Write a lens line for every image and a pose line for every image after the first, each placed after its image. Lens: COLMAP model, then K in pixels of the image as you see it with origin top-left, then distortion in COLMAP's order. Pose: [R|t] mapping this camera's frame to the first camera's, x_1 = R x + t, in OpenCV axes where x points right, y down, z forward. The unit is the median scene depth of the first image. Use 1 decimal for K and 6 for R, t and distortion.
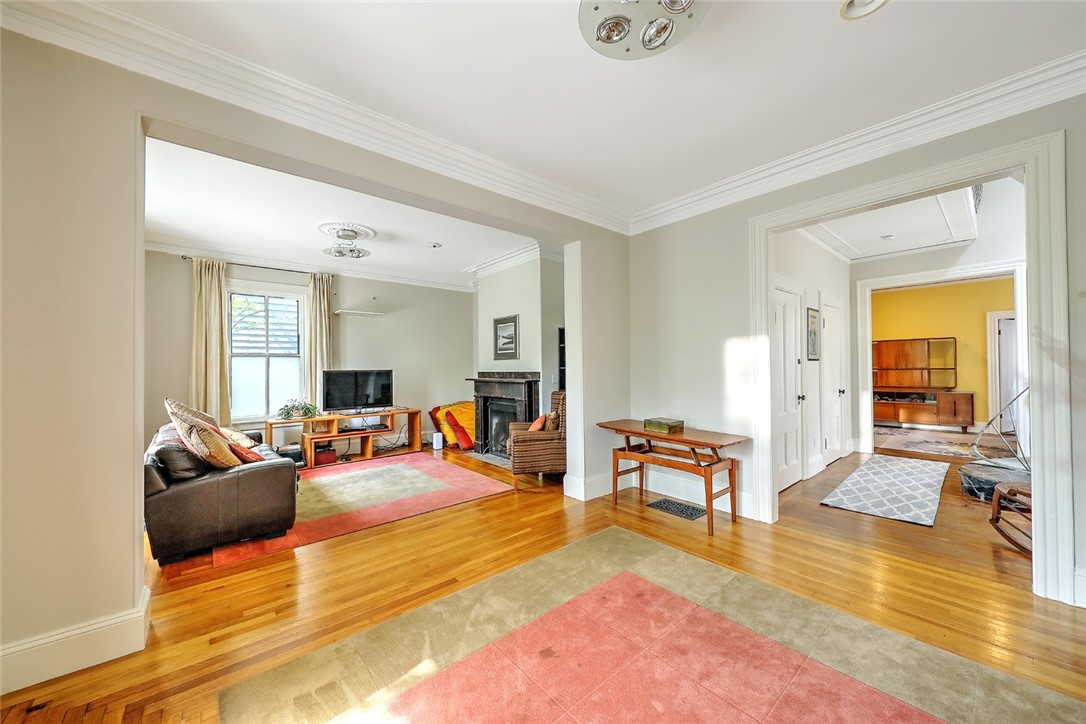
lens RADIAL K [[397.5, 0, 543.0], [0, 397.5, 362.0], [0, 0, 1]] dist [-0.001378, -0.000126]
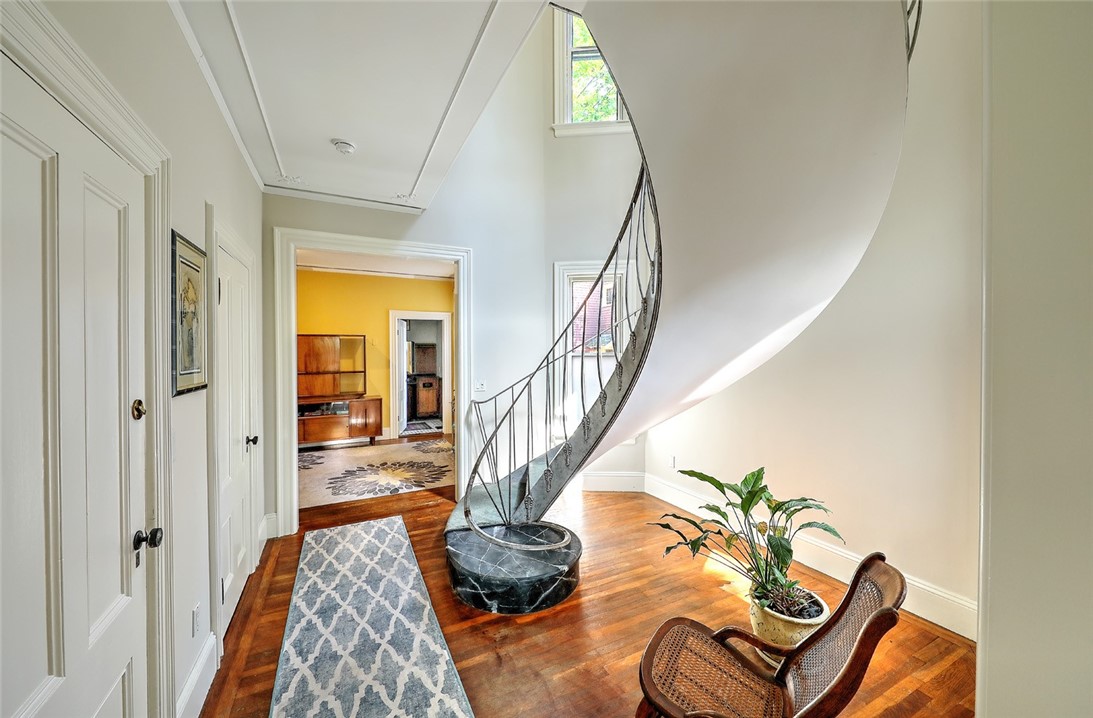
lens RADIAL K [[410.6, 0, 546.5], [0, 410.6, 359.0], [0, 0, 1]] dist [-0.000412, -0.000057]
pose [[0.244657, -0.009902, 0.969559, 0.329468], [-0.012362, 0.999835, 0.013330, -0.033863], [-0.969531, -0.015247, 0.244494, 0.492780]]
